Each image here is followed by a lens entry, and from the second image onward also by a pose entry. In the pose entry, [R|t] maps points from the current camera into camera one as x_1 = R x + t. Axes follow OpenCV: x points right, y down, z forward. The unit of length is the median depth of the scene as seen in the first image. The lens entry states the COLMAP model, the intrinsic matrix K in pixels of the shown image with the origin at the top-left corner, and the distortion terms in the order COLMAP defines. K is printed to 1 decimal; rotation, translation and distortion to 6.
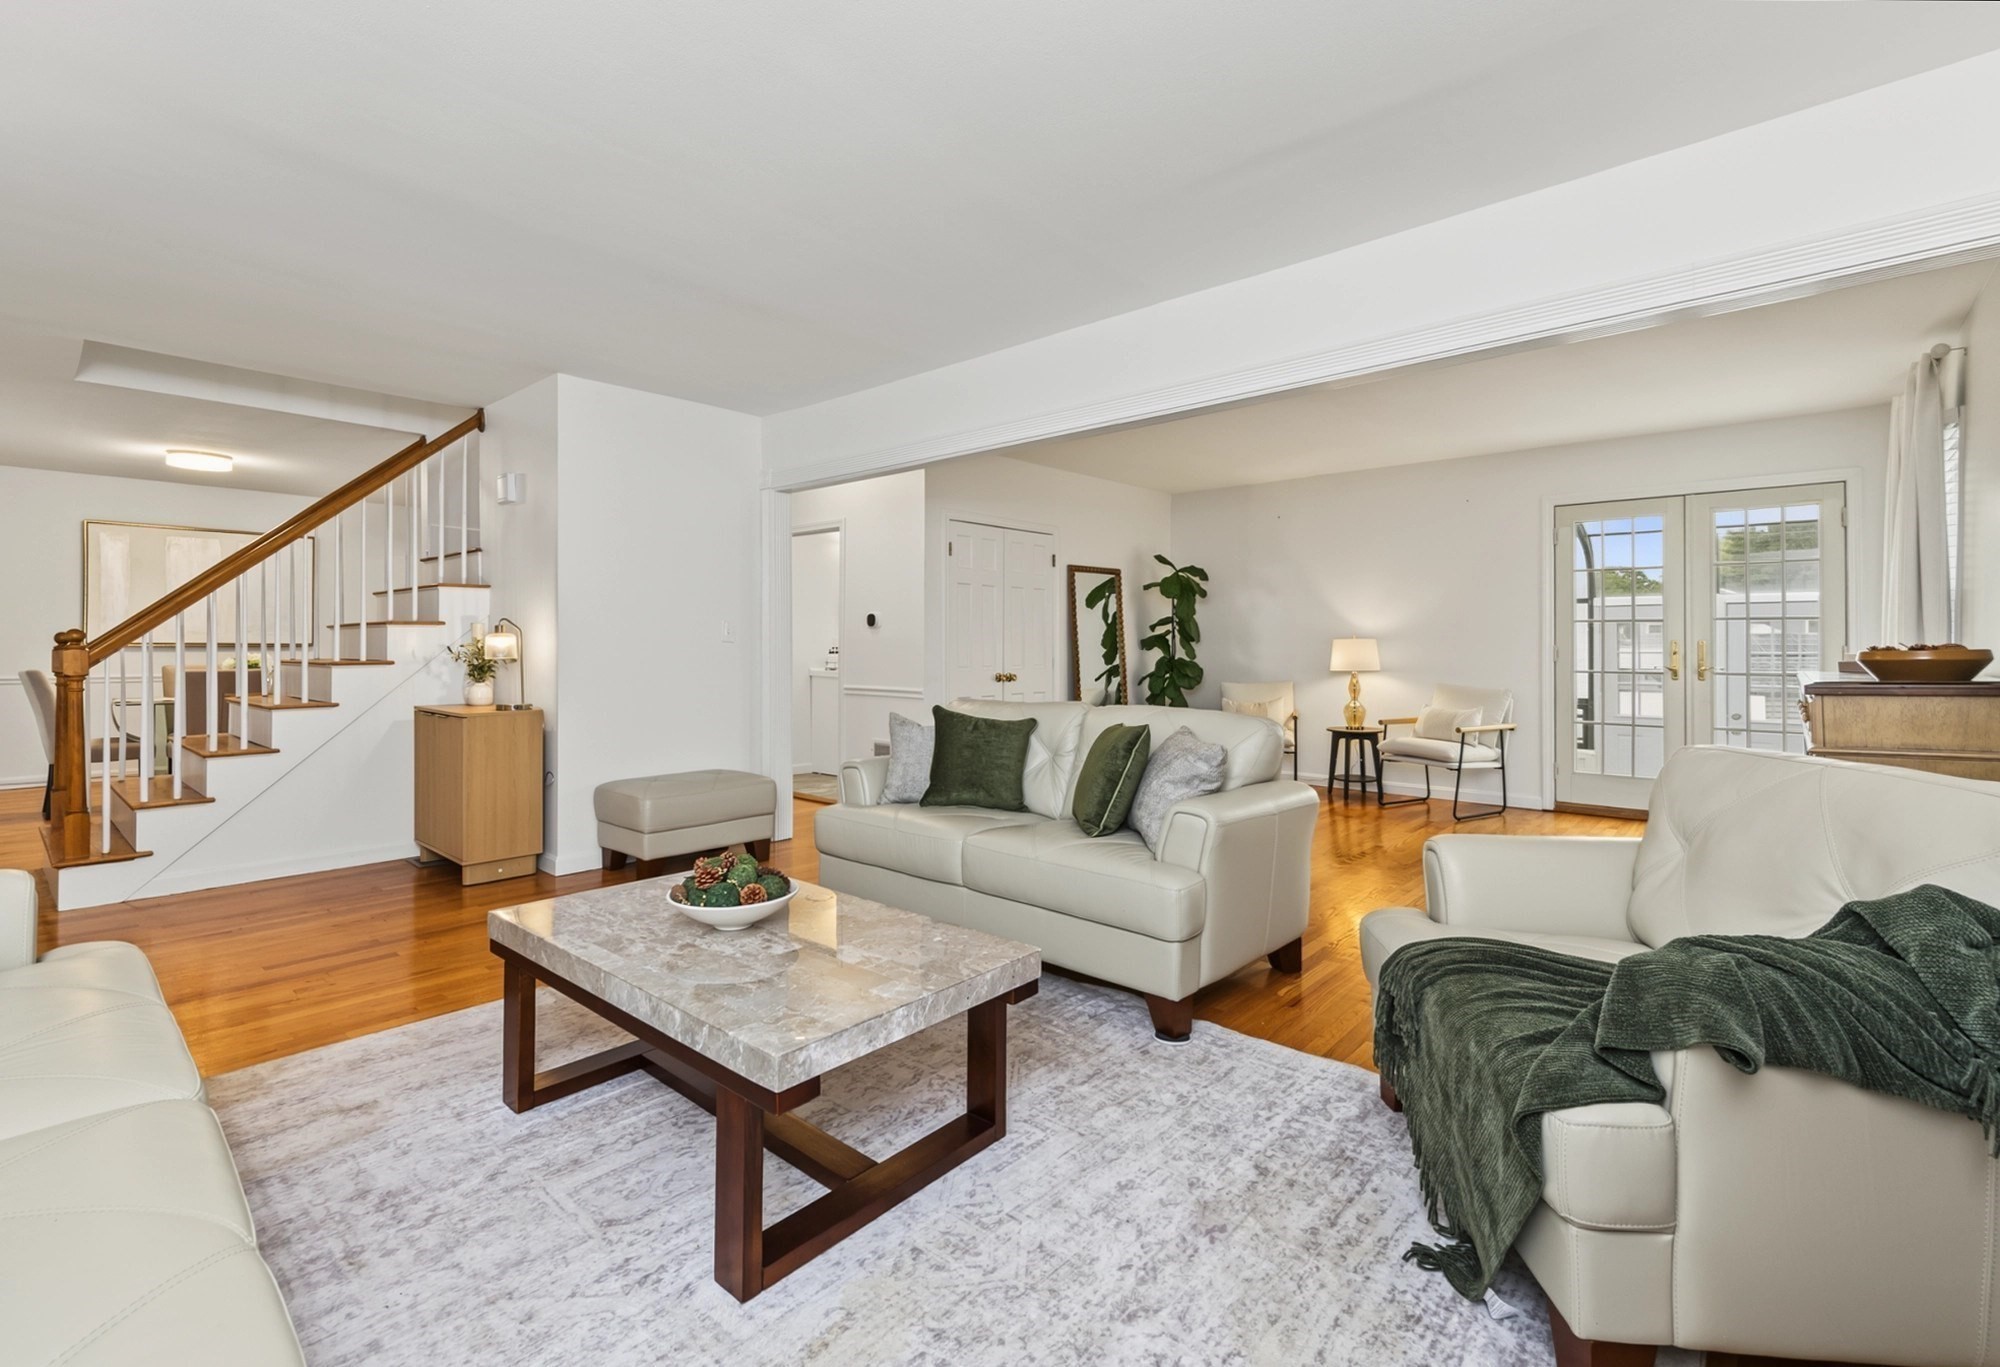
lens RADIAL K [[865.2, 0, 1002.3], [0, 865.2, 669.2], [0, 0, 1]] dist [-0.001142, 0.000029]
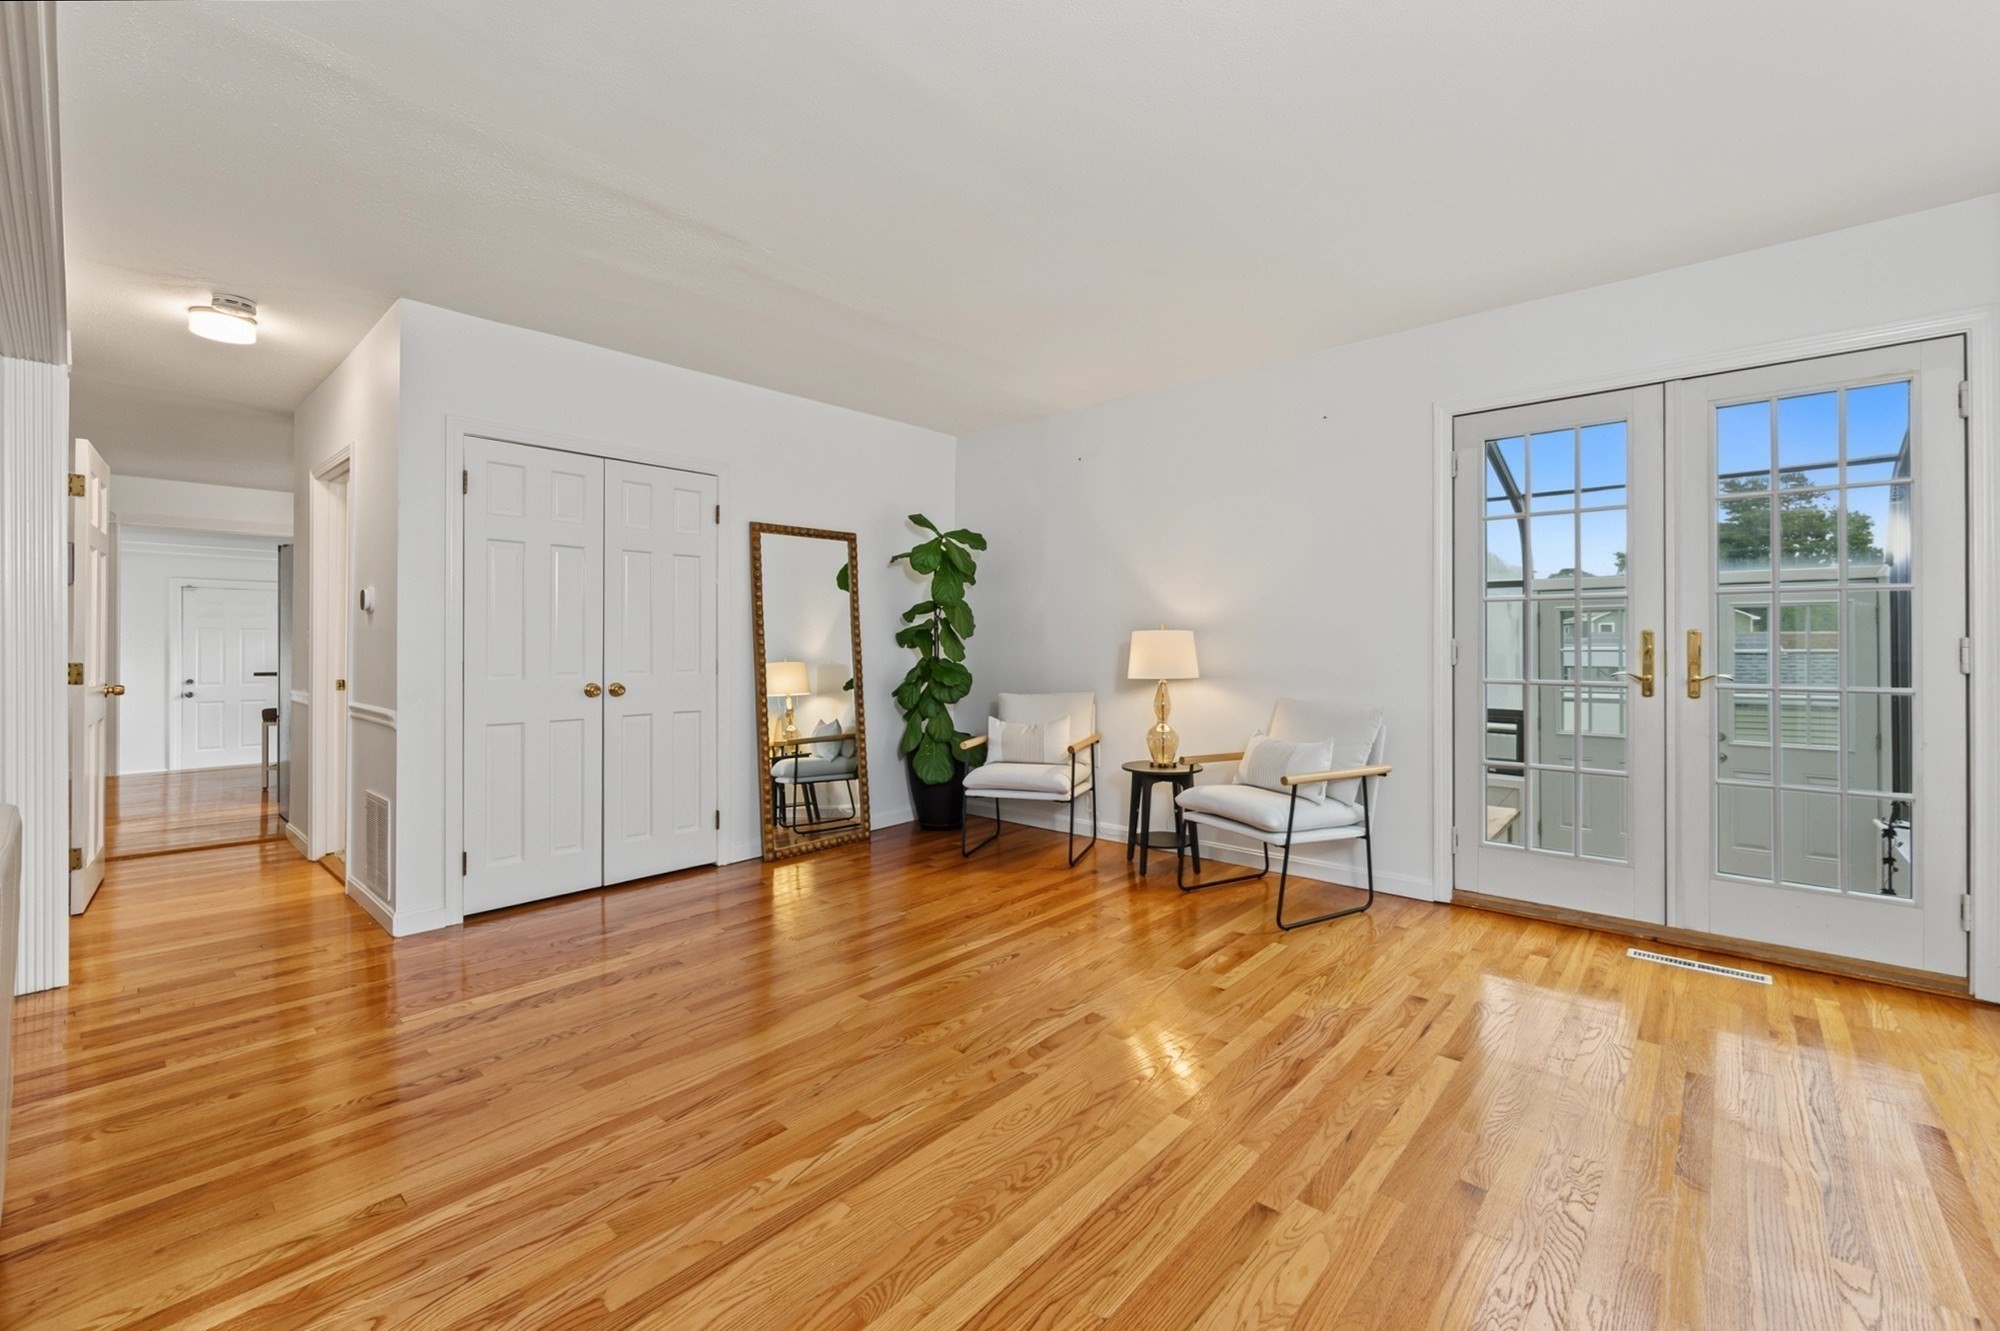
lens RADIAL K [[825.6, 0, 997.1], [0, 825.6, 662.9], [0, 0, 1]] dist [-0.001554, -0.000065]
pose [[0.999957, -0.001432, 0.009147, 0.271805], [0.001506, 0.999966, -0.008158, -0.004793], [-0.009135, 0.008172, 0.999925, 0.362524]]
